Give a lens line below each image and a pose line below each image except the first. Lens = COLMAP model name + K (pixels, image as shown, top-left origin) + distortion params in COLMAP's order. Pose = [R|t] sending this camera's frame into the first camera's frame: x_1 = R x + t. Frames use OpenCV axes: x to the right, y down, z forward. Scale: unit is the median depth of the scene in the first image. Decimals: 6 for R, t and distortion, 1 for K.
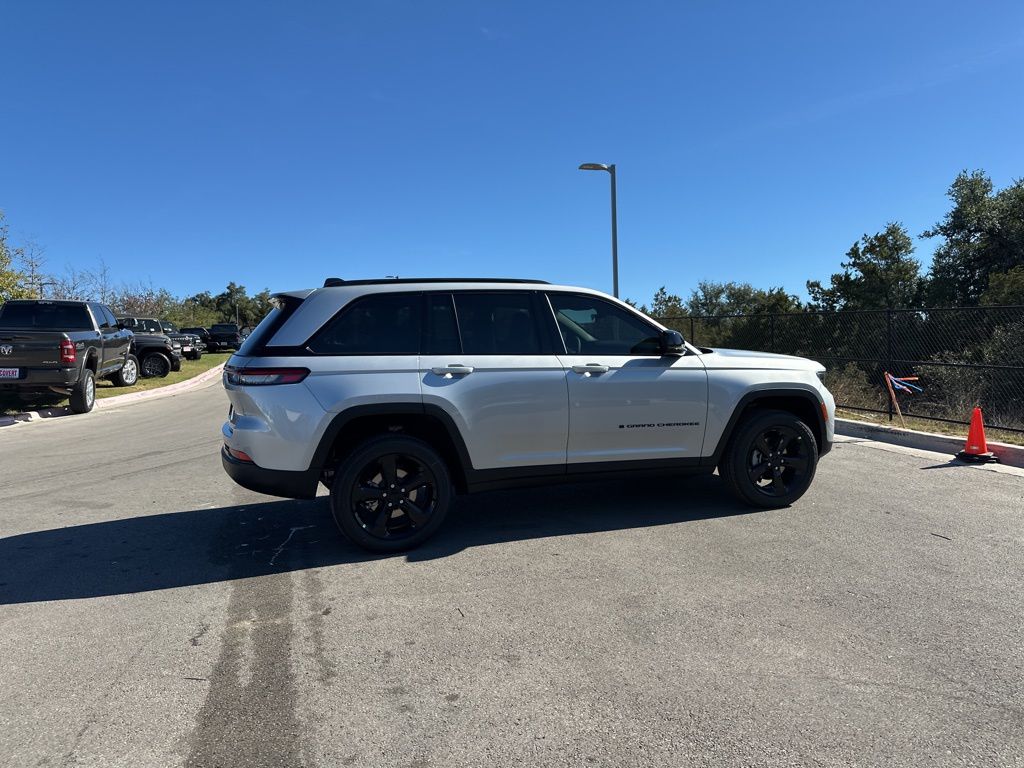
lens RADIAL K [[718.3, 0, 509.0], [0, 718.3, 391.0], [0, 0, 1]] dist [0.075850, -0.098156]
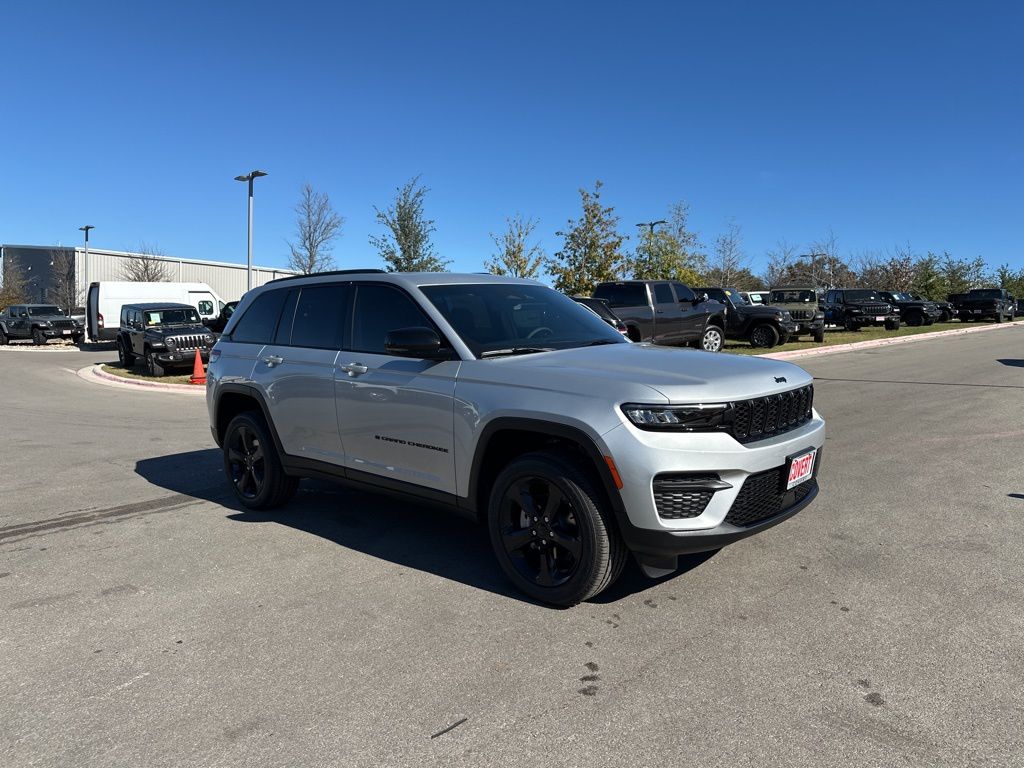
lens RADIAL K [[711.5, 0, 518.2], [0, 711.5, 408.7], [0, 0, 1]] dist [0.075988, -0.121692]
pose [[0.487312, 0.121804, -0.864691, 1.012147], [-0.057725, 0.992551, 0.107283, -0.089693], [0.871318, -0.002366, 0.490714, 0.750947]]
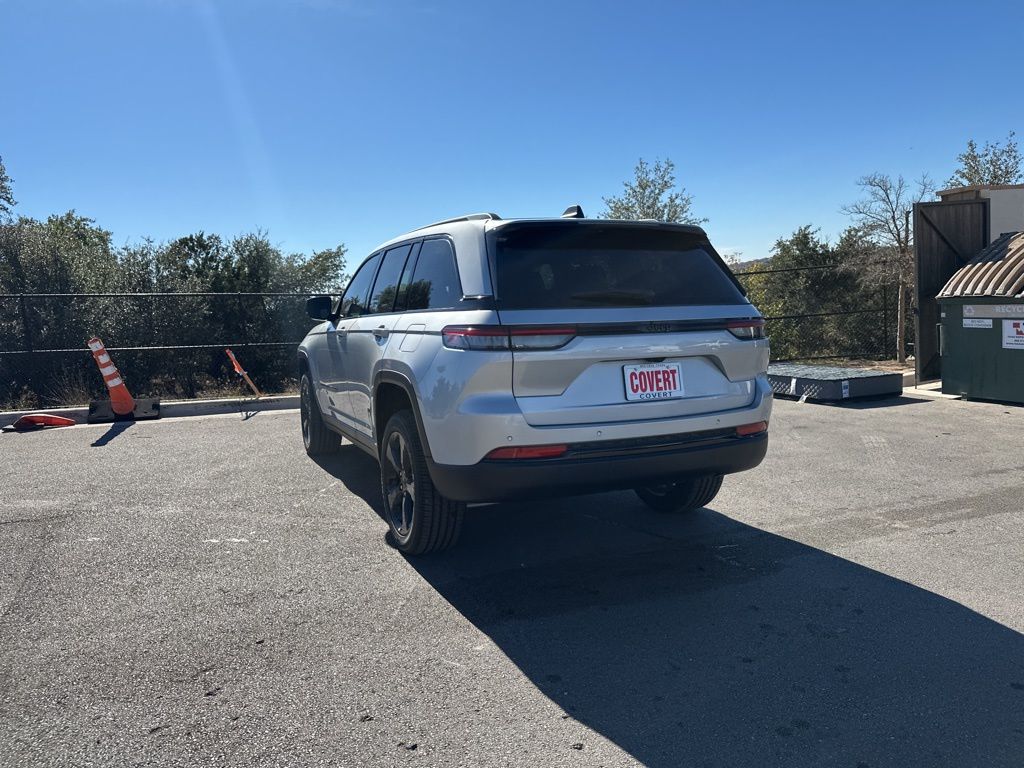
lens RADIAL K [[720.5, 0, 504.7], [0, 720.5, 399.5], [0, 0, 1]] dist [0.079768, -0.104182]
pose [[-0.094325, -0.104061, 0.990088, -1.046790], [0.106143, 0.987802, 0.113933, -0.058008], [-0.989867, 0.115838, -0.082129, 1.231490]]
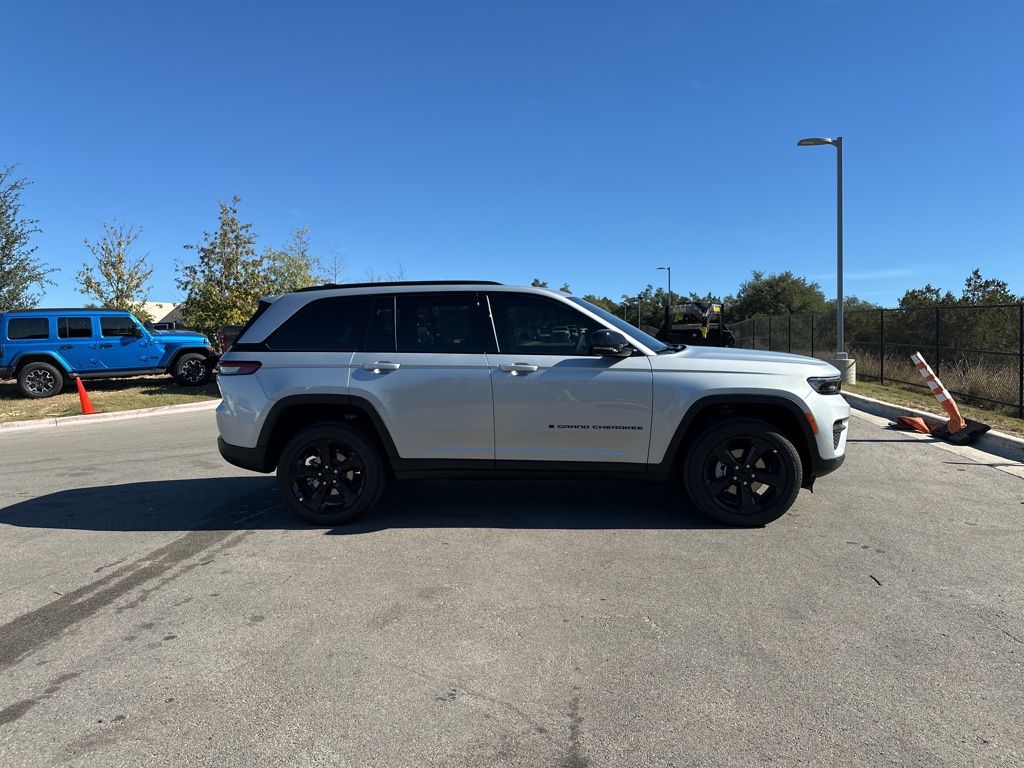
lens RADIAL K [[725.3, 0, 512.0], [0, 725.3, 384.0], [0, 0, 1]] dist [0.037863, -0.050697]
pose [[0.914796, 0.032794, -0.402582, 0.524970], [-0.031827, 0.999452, 0.009092, -0.017416], [0.402659, 0.004496, 0.915339, 0.063679]]
